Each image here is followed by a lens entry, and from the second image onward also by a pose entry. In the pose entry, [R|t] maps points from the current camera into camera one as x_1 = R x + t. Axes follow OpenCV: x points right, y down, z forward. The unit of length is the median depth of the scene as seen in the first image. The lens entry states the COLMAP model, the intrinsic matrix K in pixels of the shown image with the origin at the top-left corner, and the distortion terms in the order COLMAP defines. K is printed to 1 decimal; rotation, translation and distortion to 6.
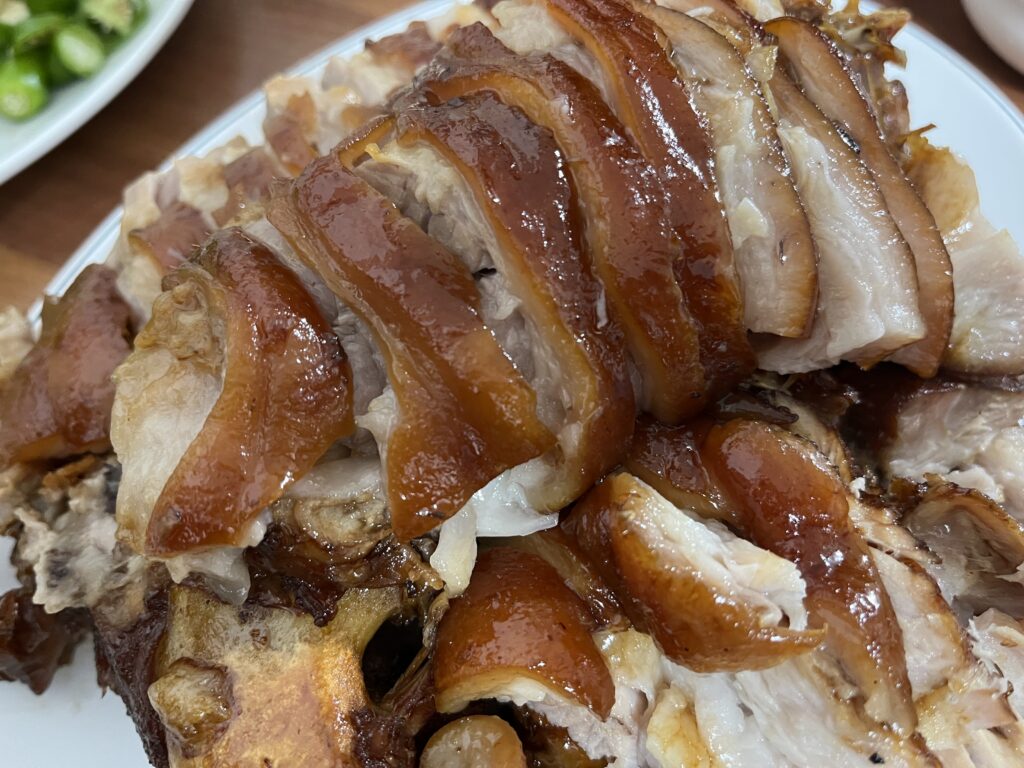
lens RADIAL K [[778.4, 0, 520.4], [0, 778.4, 391.8], [0, 0, 1]] dist [0.061749, -0.067665]
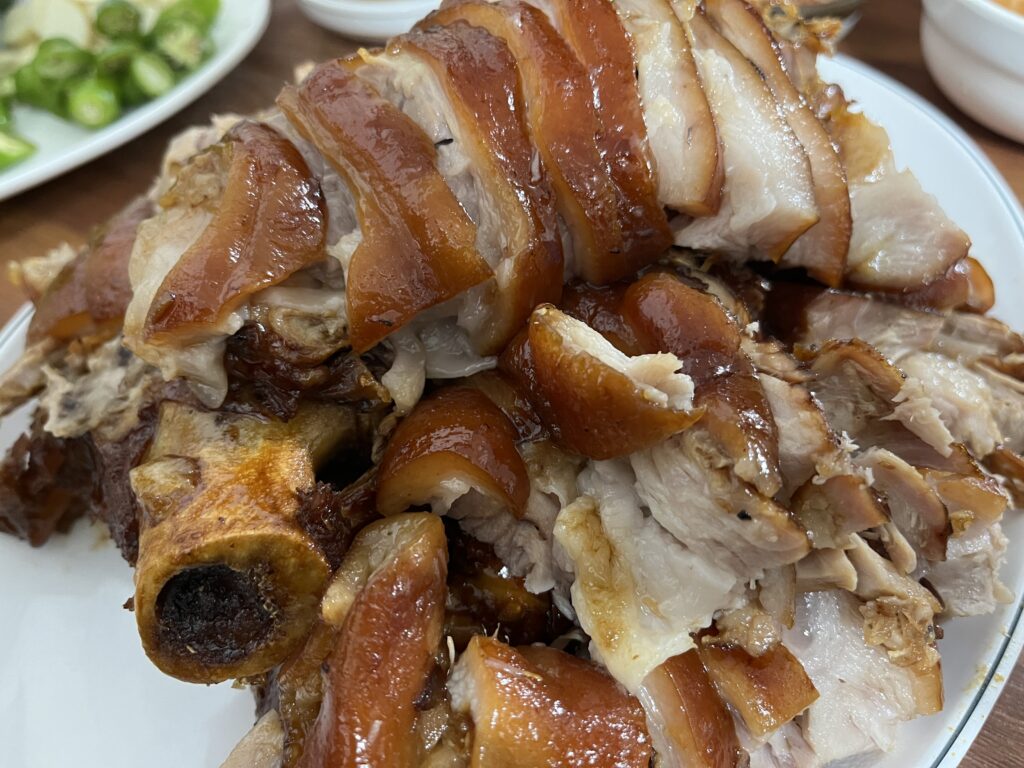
lens RADIAL K [[778.4, 0, 511.2], [0, 778.4, 389.9], [0, 0, 1]] dist [0.061749, -0.067665]
pose [[0.997224, 0.050470, -0.054750, 0.143345], [-0.058963, 0.984253, -0.166644, 0.418567], [0.045478, 0.169409, 0.984496, -0.132980]]
